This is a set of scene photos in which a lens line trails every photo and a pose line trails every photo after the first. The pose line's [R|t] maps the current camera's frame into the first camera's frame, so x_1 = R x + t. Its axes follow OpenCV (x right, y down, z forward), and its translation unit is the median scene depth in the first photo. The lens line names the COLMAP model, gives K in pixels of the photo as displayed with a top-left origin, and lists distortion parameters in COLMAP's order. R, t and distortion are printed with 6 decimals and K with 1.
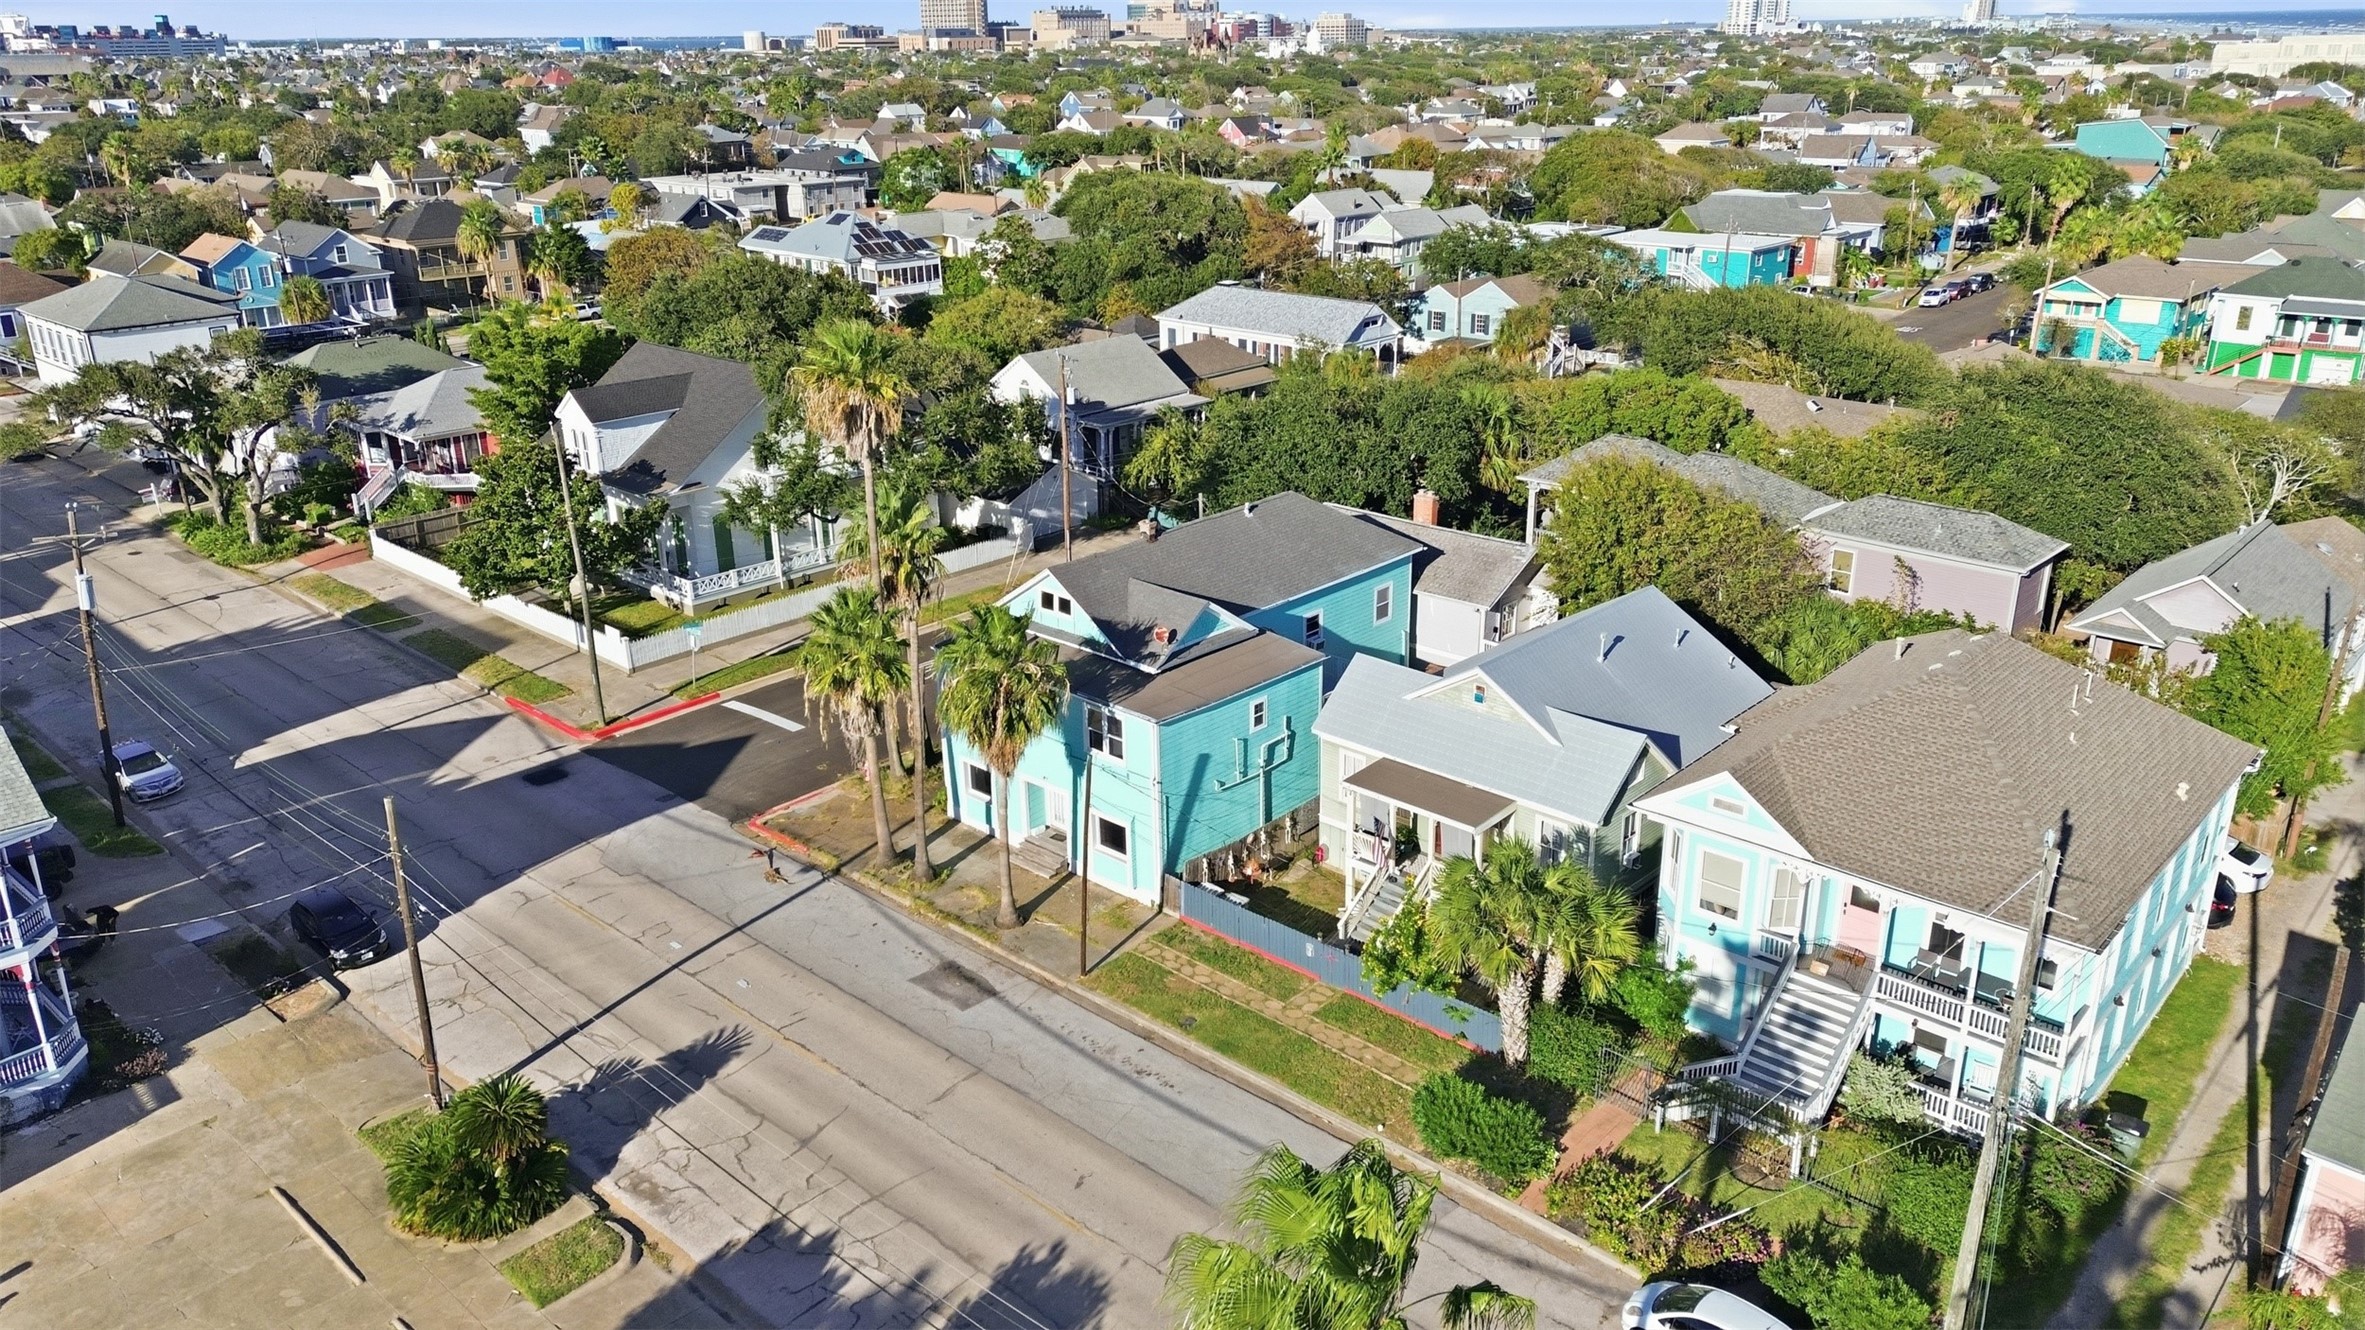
lens RADIAL K [[1672.6, 0, 1185.0], [0, 1672.6, 660.3], [0, 0, 1]] dist [0.063911, -0.046322]
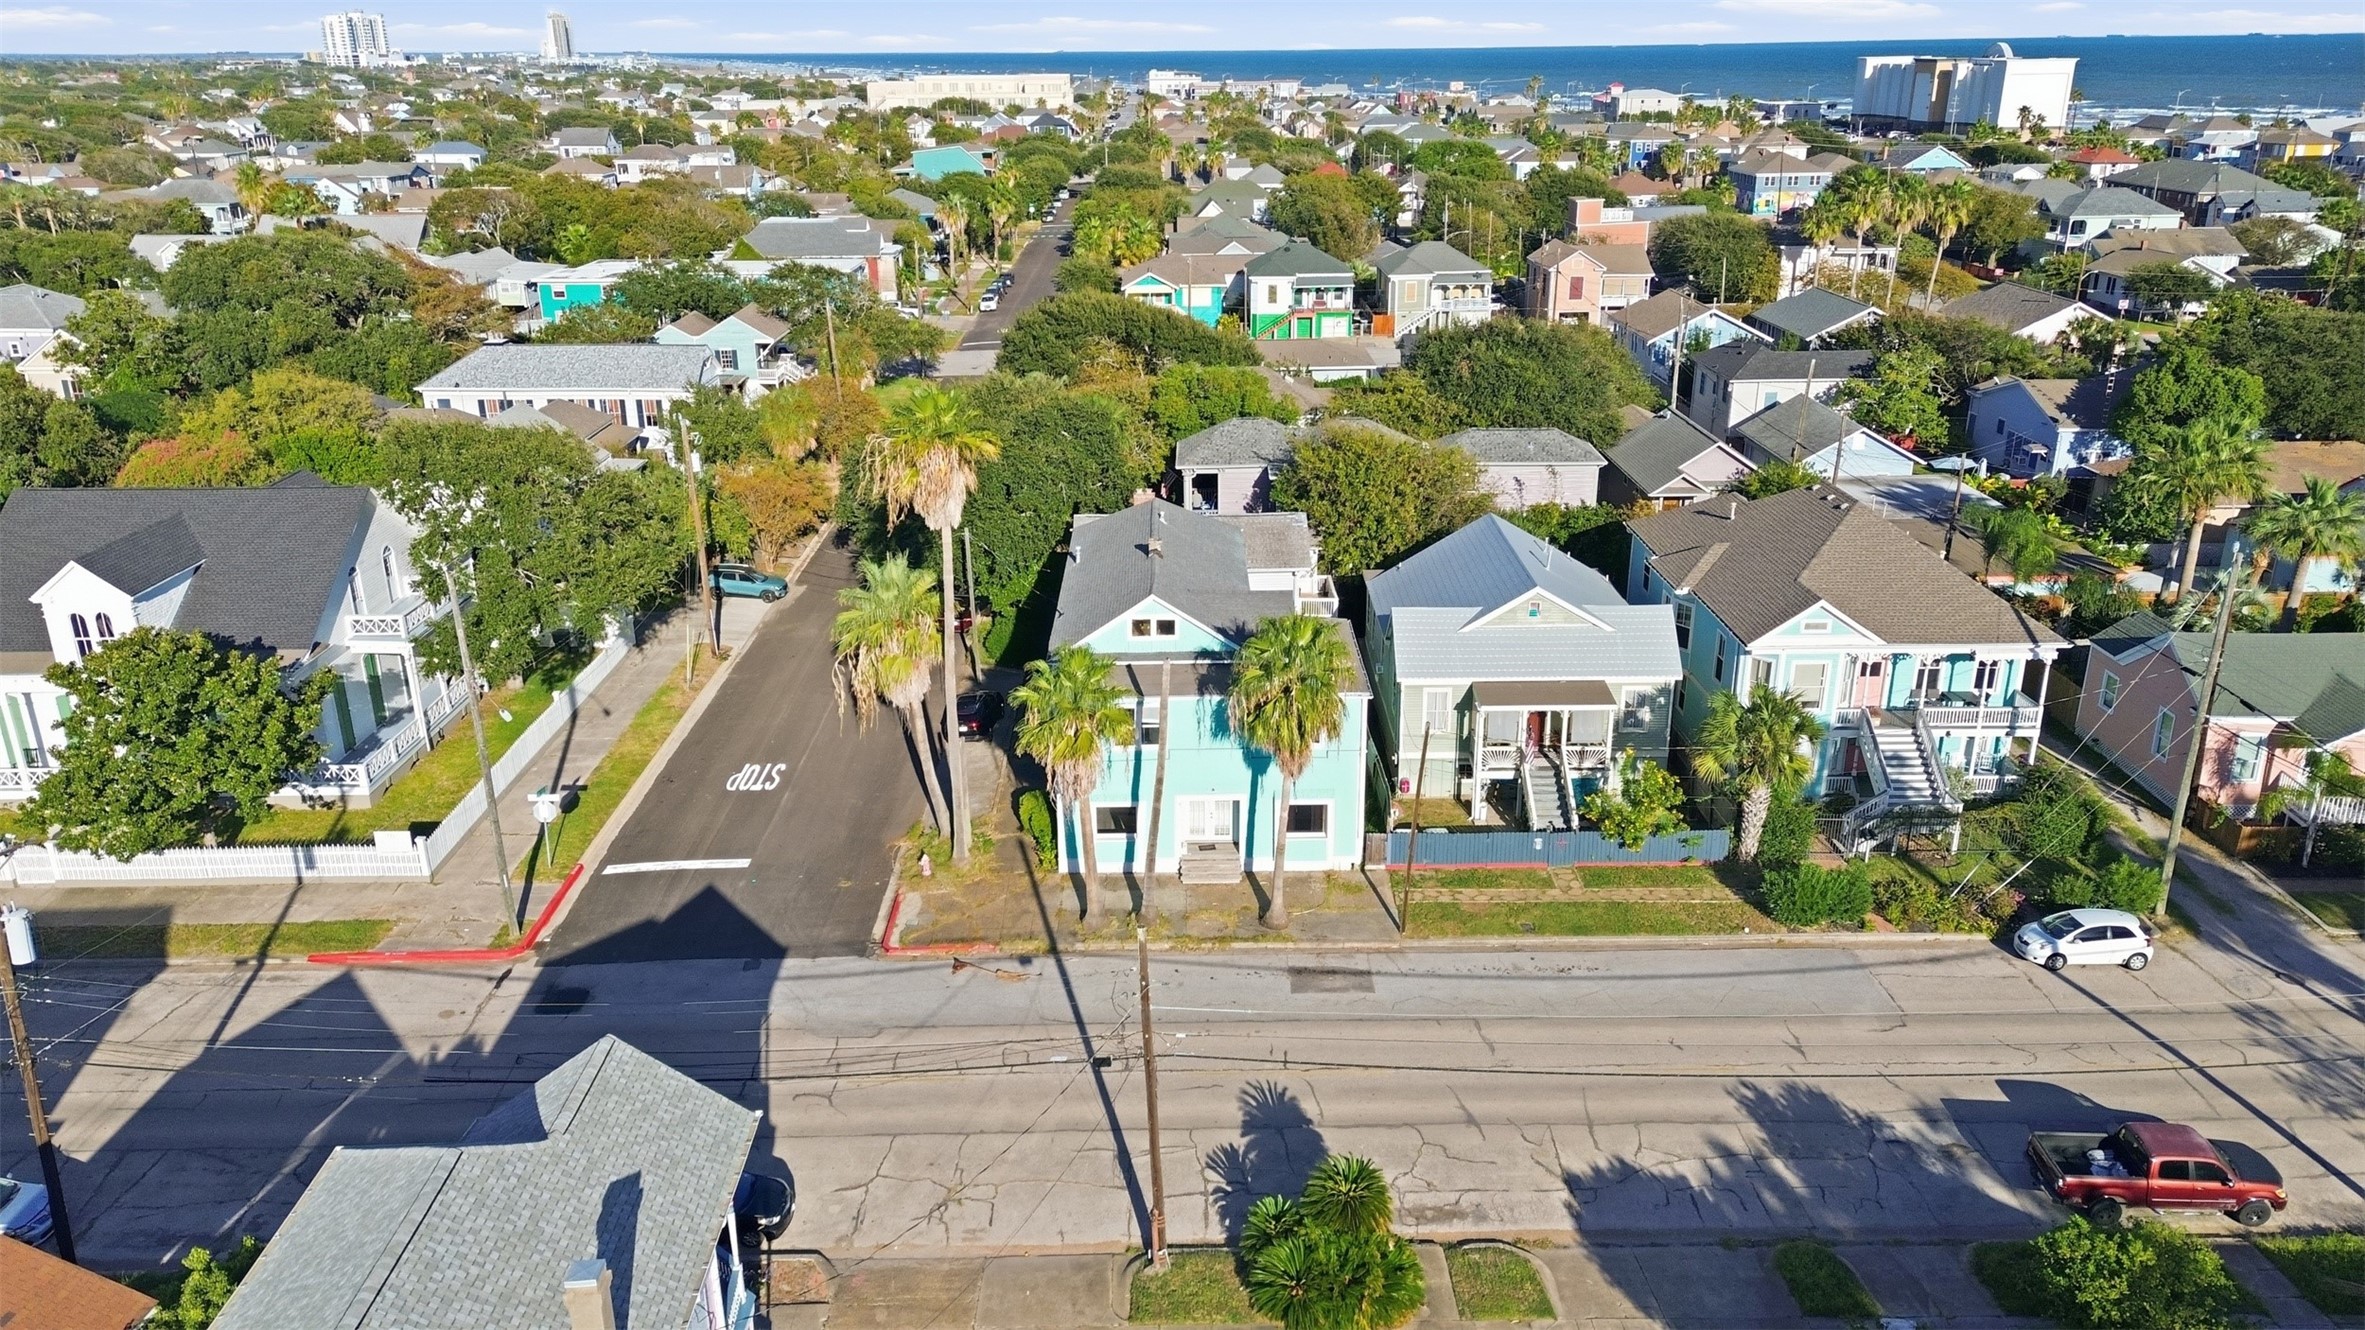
lens RADIAL K [[1672.6, 0, 1185.0], [0, 1672.6, 660.3], [0, 0, 1]] dist [0.063911, -0.046322]
pose [[0.727808, -0.227462, 0.646959, -0.631179], [0.239499, 0.968296, 0.071012, -0.071580], [-0.642601, 0.103263, 0.759211, 0.188852]]
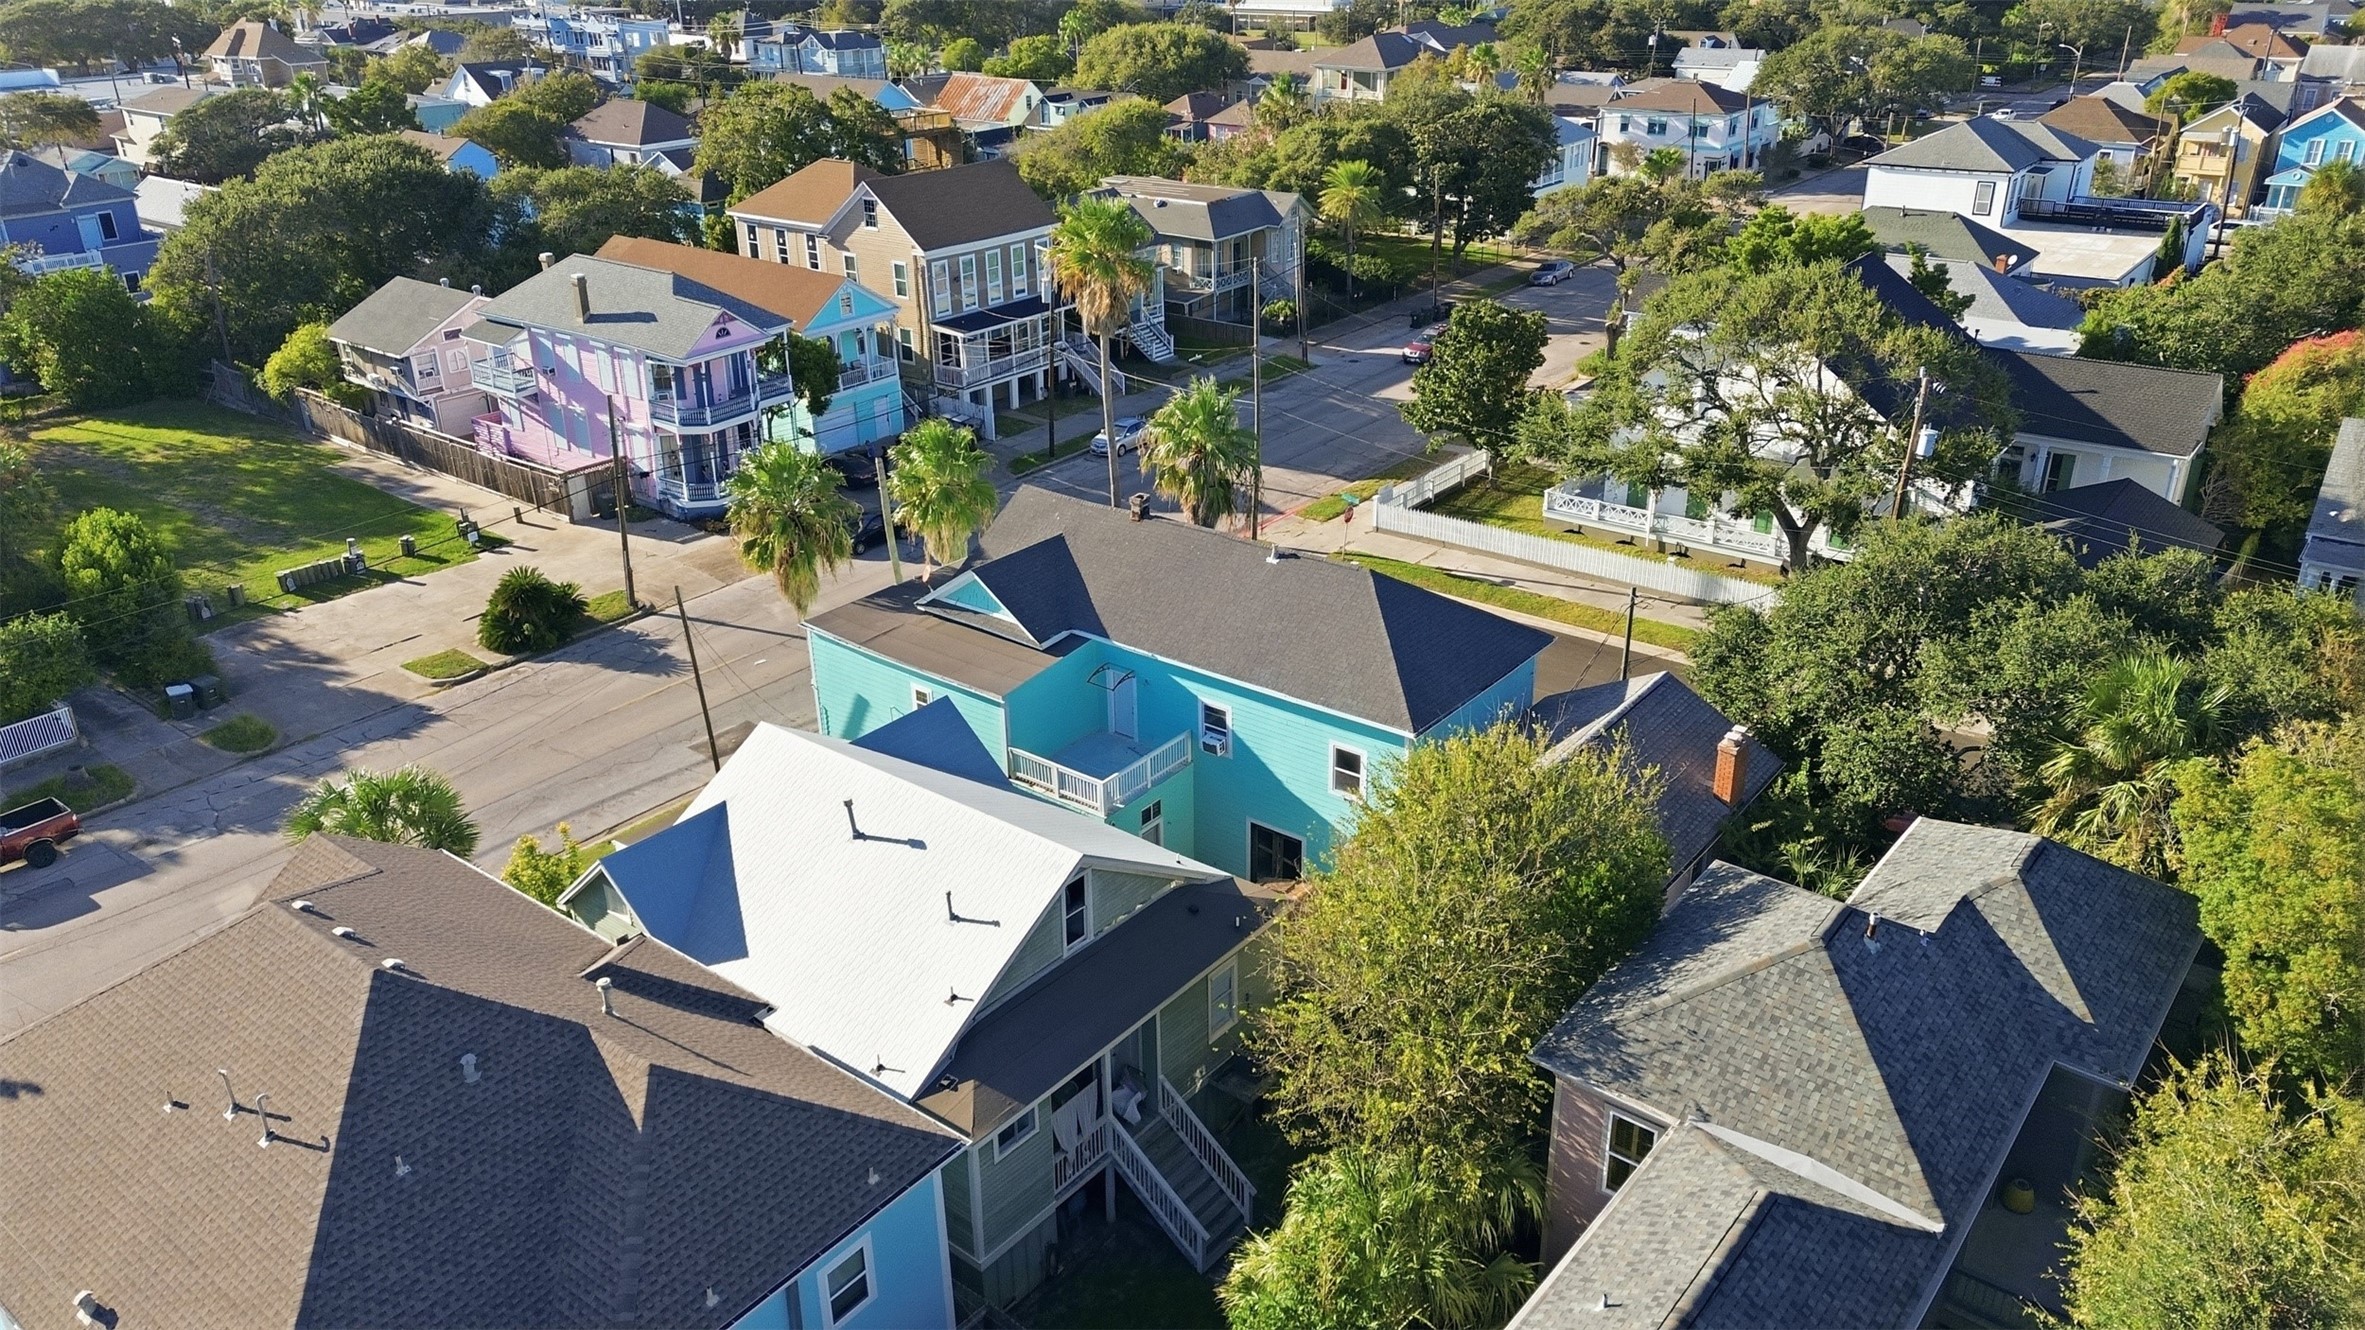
lens RADIAL K [[1672.6, 0, 1185.0], [0, 1672.6, 660.3], [0, 0, 1]] dist [0.063911, -0.046322]
pose [[0.085771, 0.421957, -0.902549, 0.697470], [-0.337792, 0.864549, 0.372090, -0.299338], [0.937304, 0.272960, 0.216688, 0.778749]]
